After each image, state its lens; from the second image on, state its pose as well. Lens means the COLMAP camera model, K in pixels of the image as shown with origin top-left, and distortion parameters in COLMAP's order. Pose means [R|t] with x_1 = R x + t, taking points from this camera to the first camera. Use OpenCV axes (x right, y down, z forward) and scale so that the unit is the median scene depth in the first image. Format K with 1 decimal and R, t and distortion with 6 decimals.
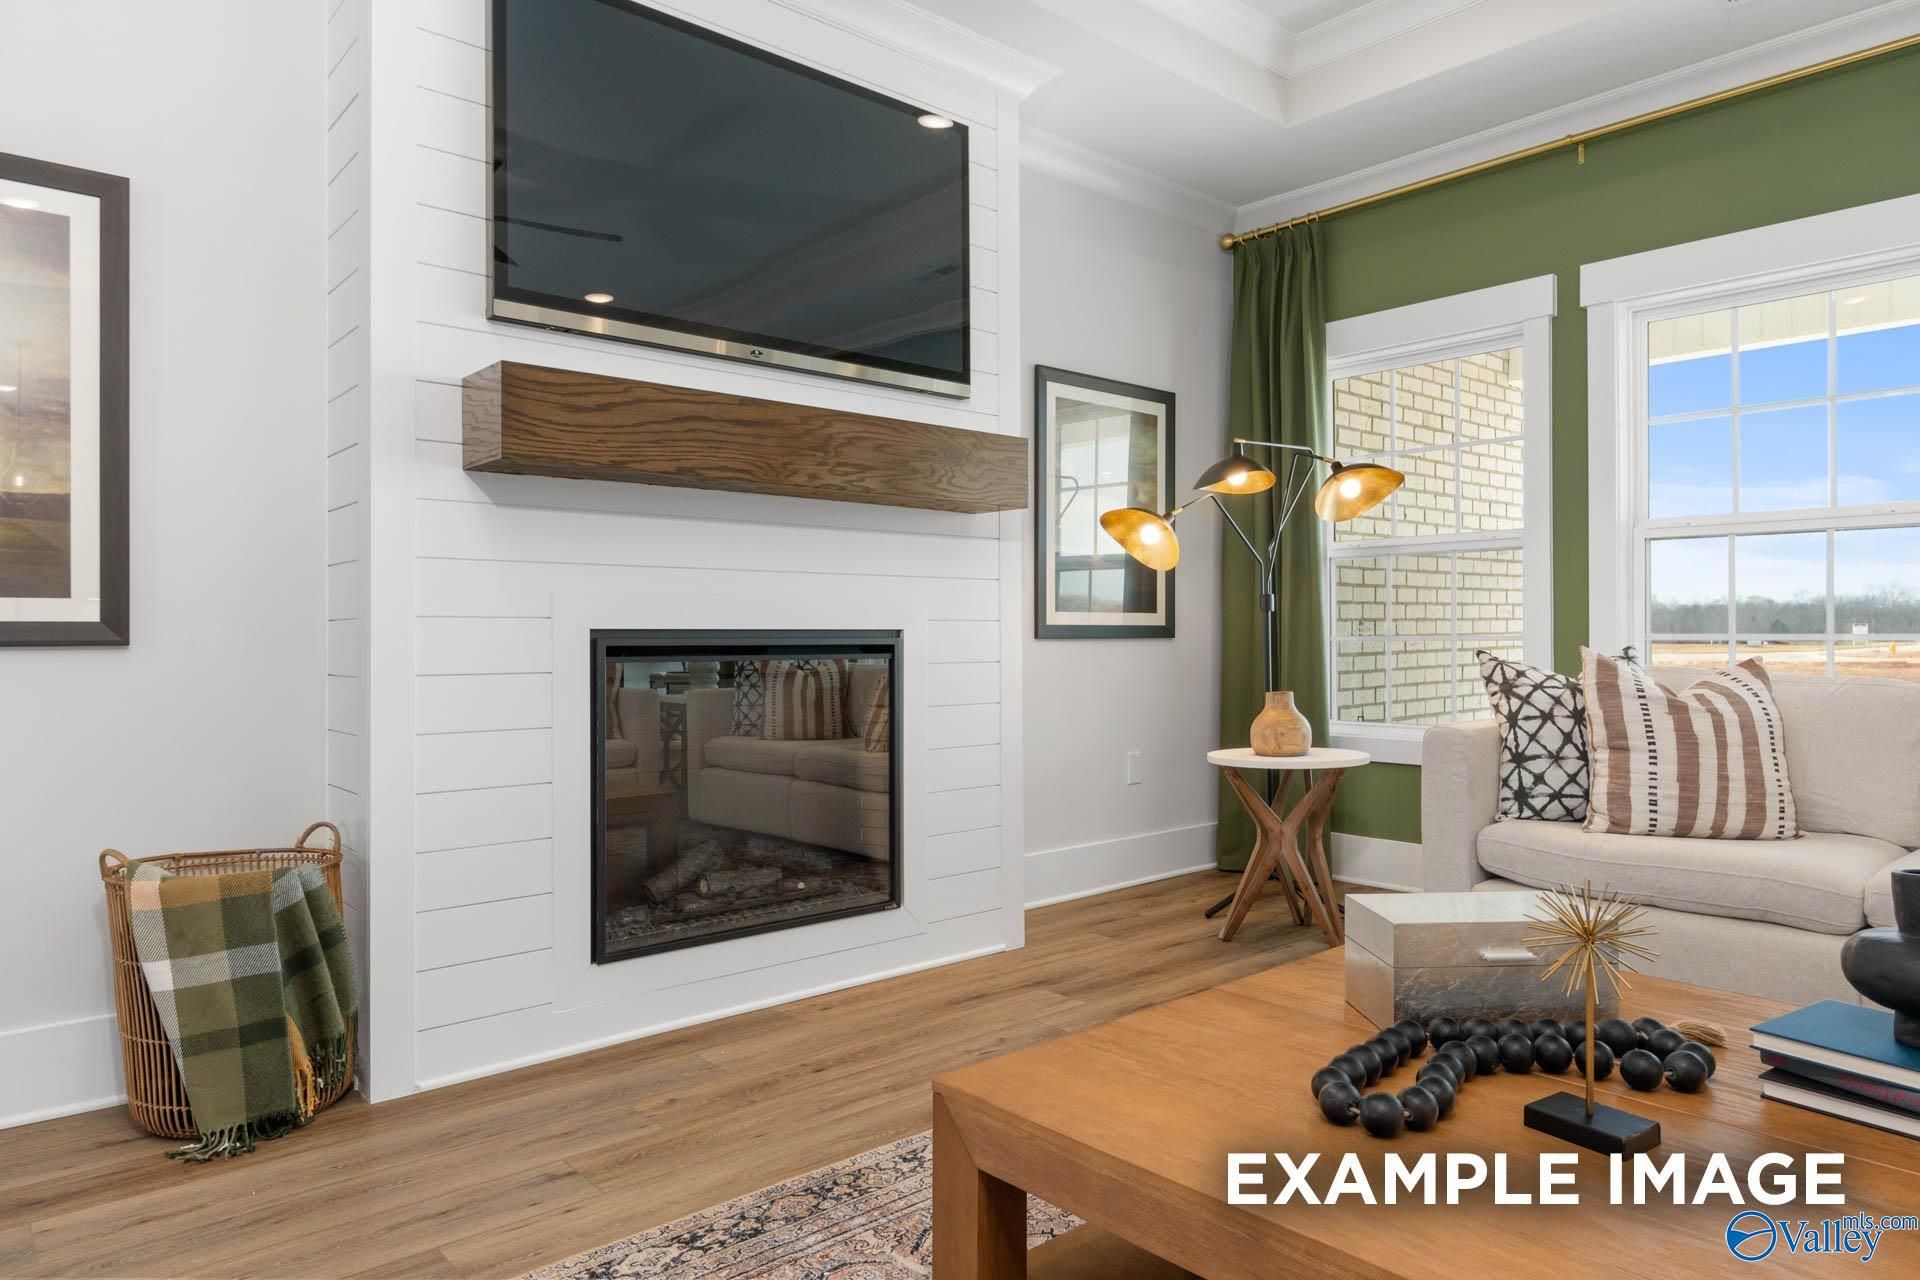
lens RADIAL K [[1212.8, 0, 958.4], [0, 1212.8, 632.9], [0, 0, 1]] dist [0.009115, -0.001329]
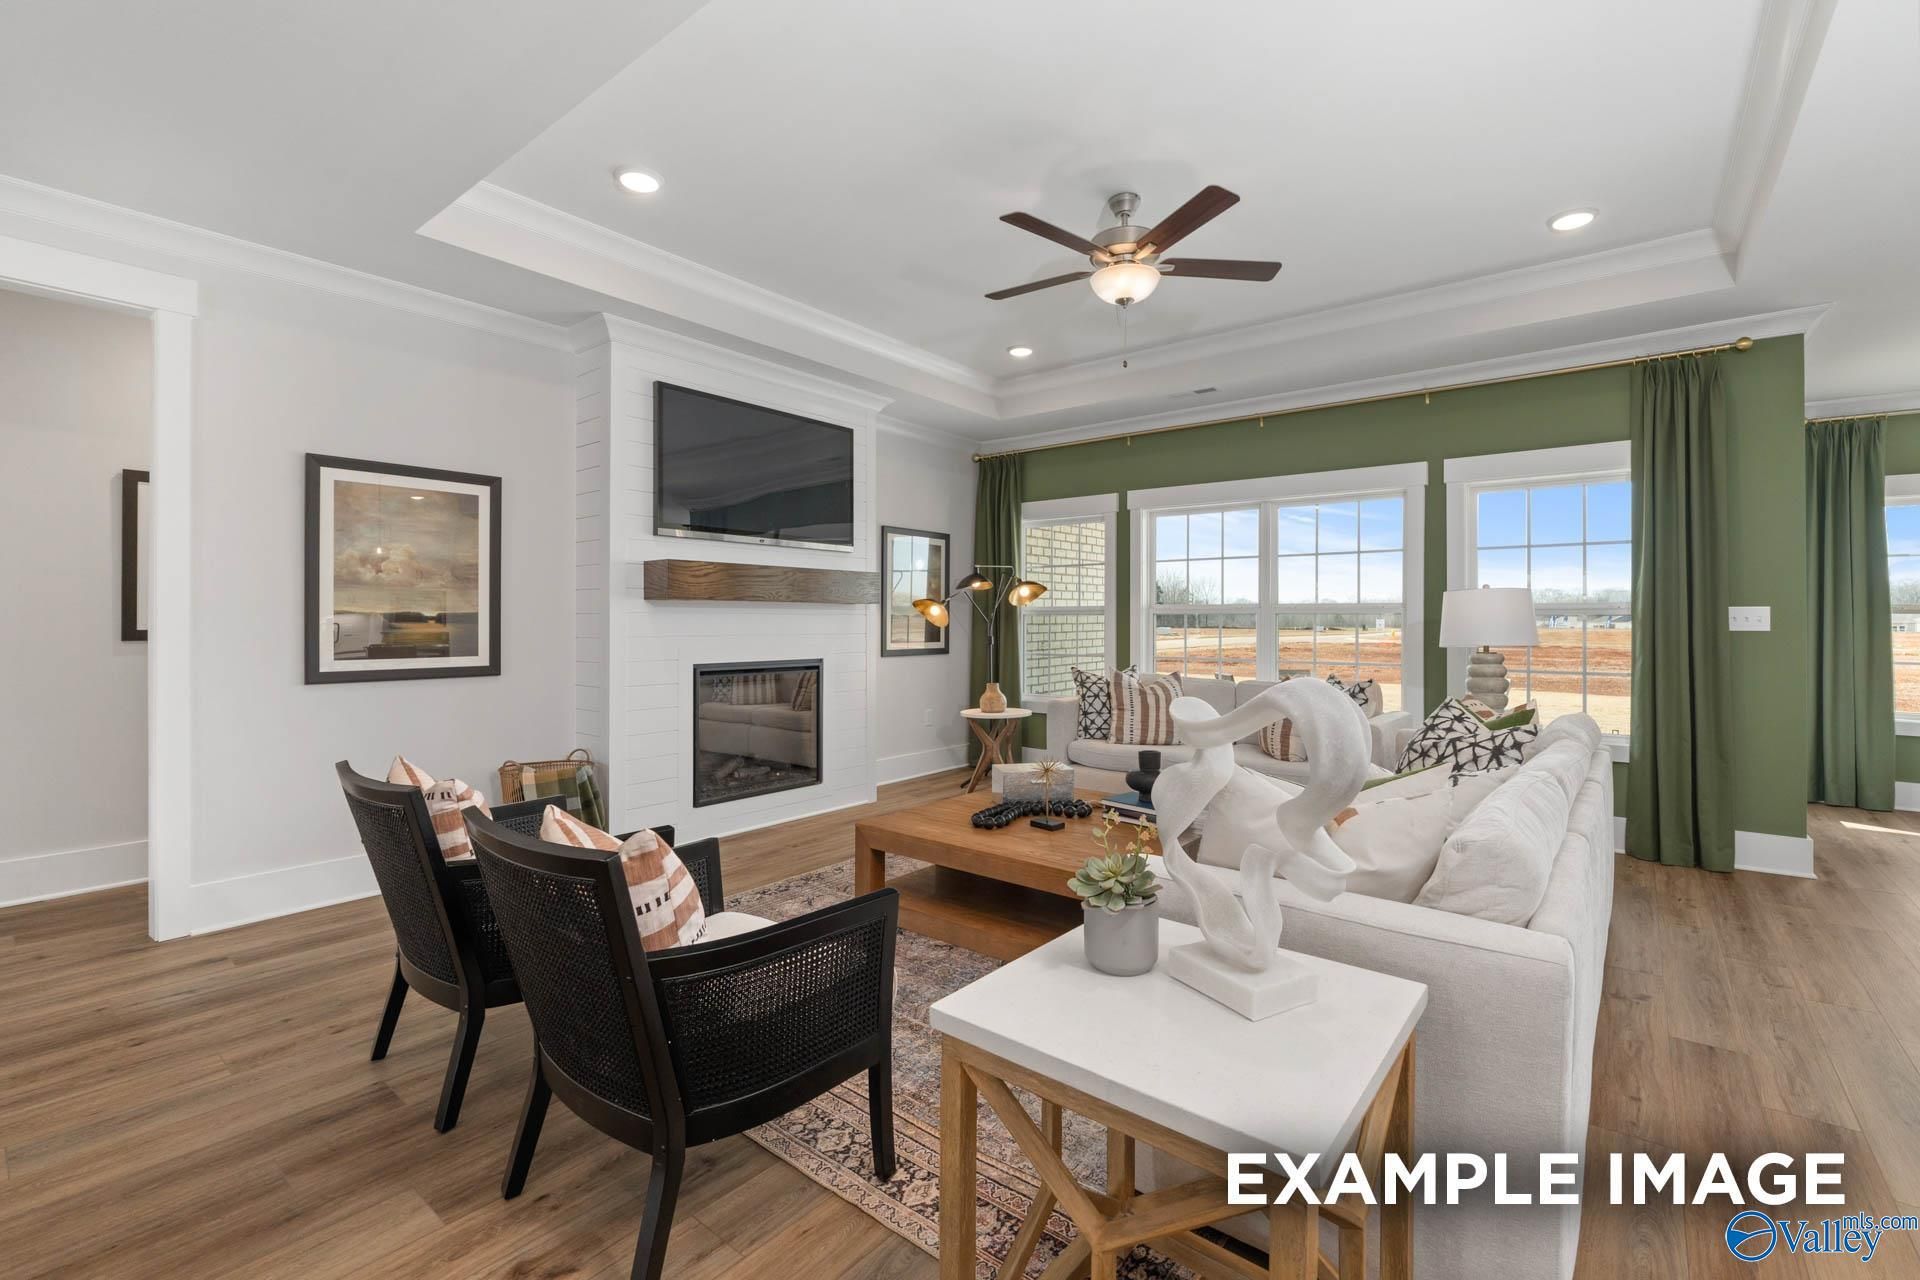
lens RADIAL K [[826.2, 0, 967.1], [0, 826.2, 623.8], [0, 0, 1]] dist [-0.010526, 0.000146]
pose [[0.984440, 0.005908, 0.175620, -0.051530], [-0.006797, 0.999967, 0.004464, -0.073890], [-0.175587, -0.005588, 0.984448, -0.523655]]
